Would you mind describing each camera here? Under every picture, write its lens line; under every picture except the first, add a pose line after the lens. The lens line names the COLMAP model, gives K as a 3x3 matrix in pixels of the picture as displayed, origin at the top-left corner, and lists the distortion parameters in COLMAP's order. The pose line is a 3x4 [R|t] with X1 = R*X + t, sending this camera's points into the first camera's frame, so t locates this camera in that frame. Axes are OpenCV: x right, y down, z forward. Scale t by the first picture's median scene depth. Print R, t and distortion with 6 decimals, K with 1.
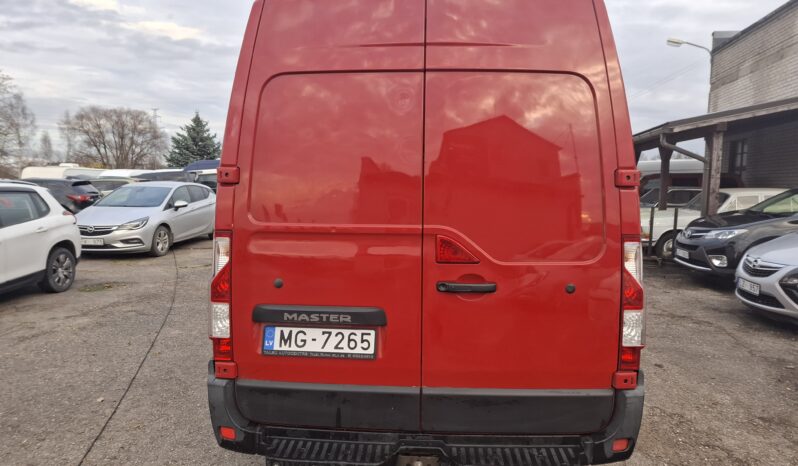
lens RADIAL K [[550.4, 0, 399.0], [0, 550.4, 233.0], [0, 0, 1]] dist [0.061727, -0.001316]
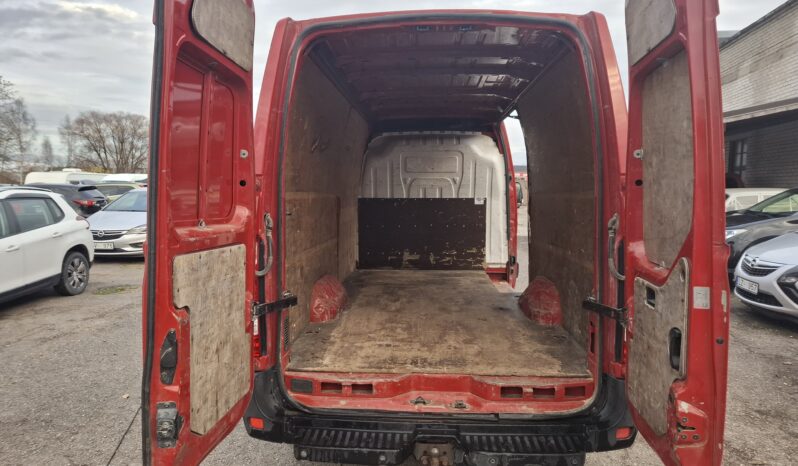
lens RADIAL K [[550.4, 0, 399.0], [0, 550.4, 233.0], [0, 0, 1]] dist [0.061727, -0.001316]
pose [[0.999976, -0.006843, -0.000477, -0.009416], [0.006841, 0.999968, -0.004082, -0.000132], [0.000505, 0.004078, 0.999992, -0.022185]]
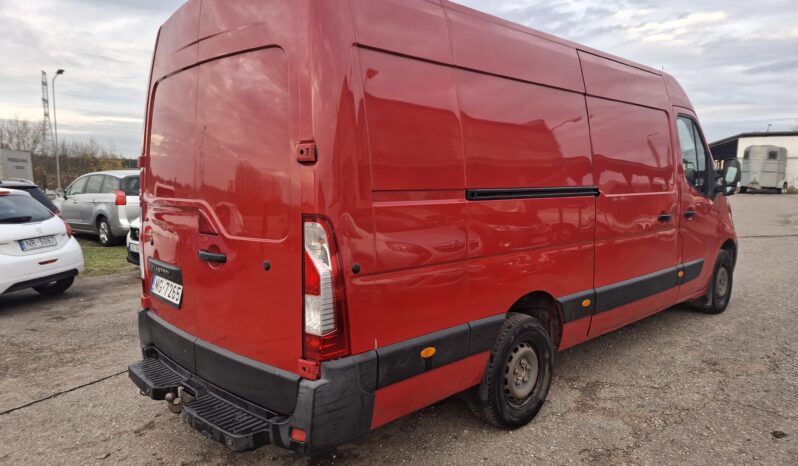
lens RADIAL K [[550.4, 0, 399.0], [0, 550.4, 233.0], [0, 0, 1]] dist [0.061727, -0.001316]
pose [[0.739904, 0.055305, -0.670436, 0.377539], [-0.027358, 0.998264, 0.052155, -0.005814], [0.672156, -0.020248, 0.740132, 0.139037]]
